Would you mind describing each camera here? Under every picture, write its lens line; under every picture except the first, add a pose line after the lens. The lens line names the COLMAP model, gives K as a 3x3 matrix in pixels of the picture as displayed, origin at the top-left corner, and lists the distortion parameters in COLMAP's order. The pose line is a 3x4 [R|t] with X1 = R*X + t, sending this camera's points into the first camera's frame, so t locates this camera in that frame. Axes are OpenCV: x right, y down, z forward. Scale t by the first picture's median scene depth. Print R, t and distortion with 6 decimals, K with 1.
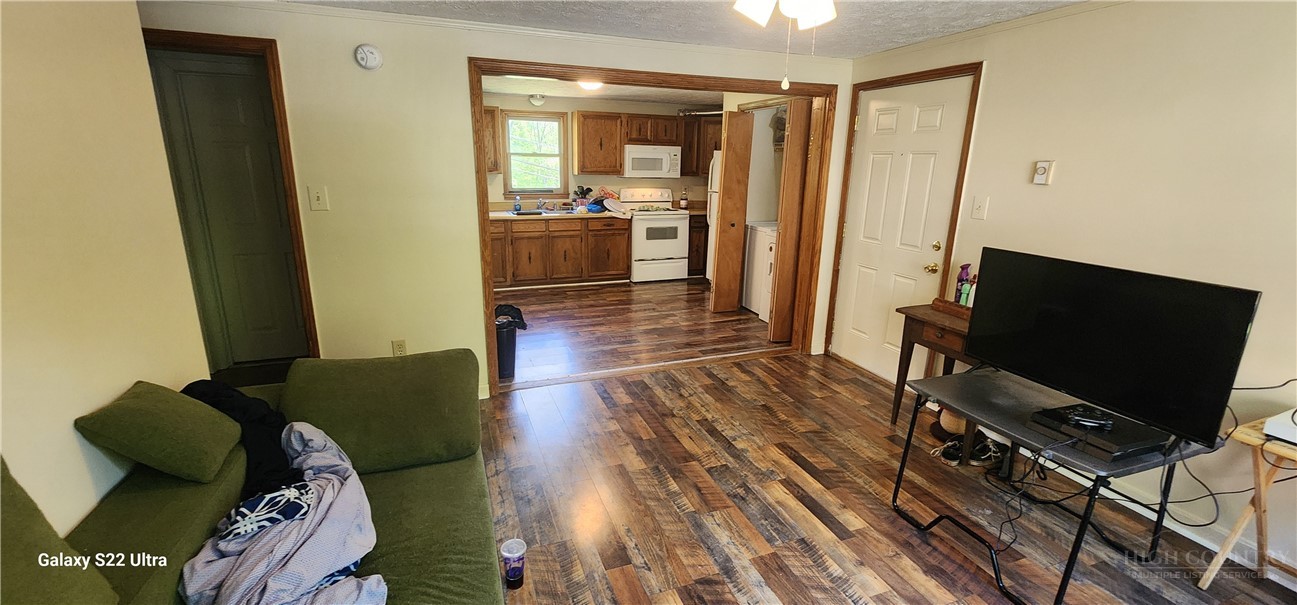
lens RADIAL K [[533.2, 0, 647.7], [0, 533.2, 300.7], [0, 0, 1]] dist [-0.002120, -0.000069]
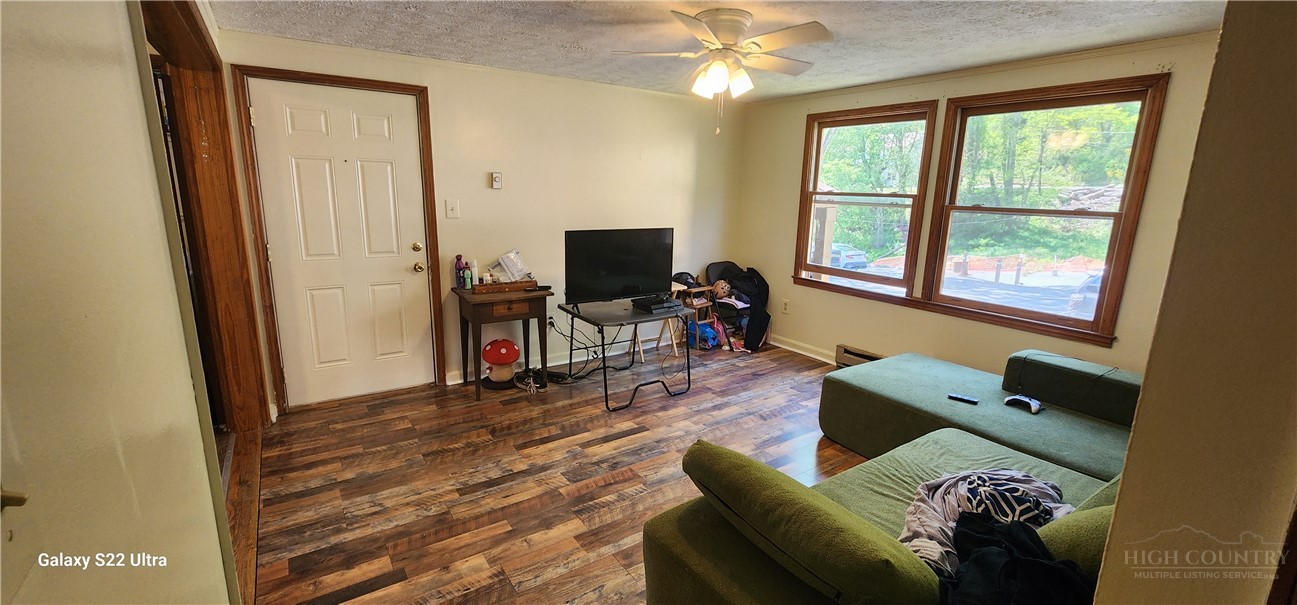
lens RADIAL K [[533.2, 0, 648.7], [0, 533.2, 303.4], [0, 0, 1]] dist [-0.002120, -0.000069]
pose [[-0.230059, -0.228225, 0.946037, -0.337813], [0.219372, 0.934930, 0.278893, -0.104165], [-0.948129, 0.271696, -0.165023, 0.403217]]
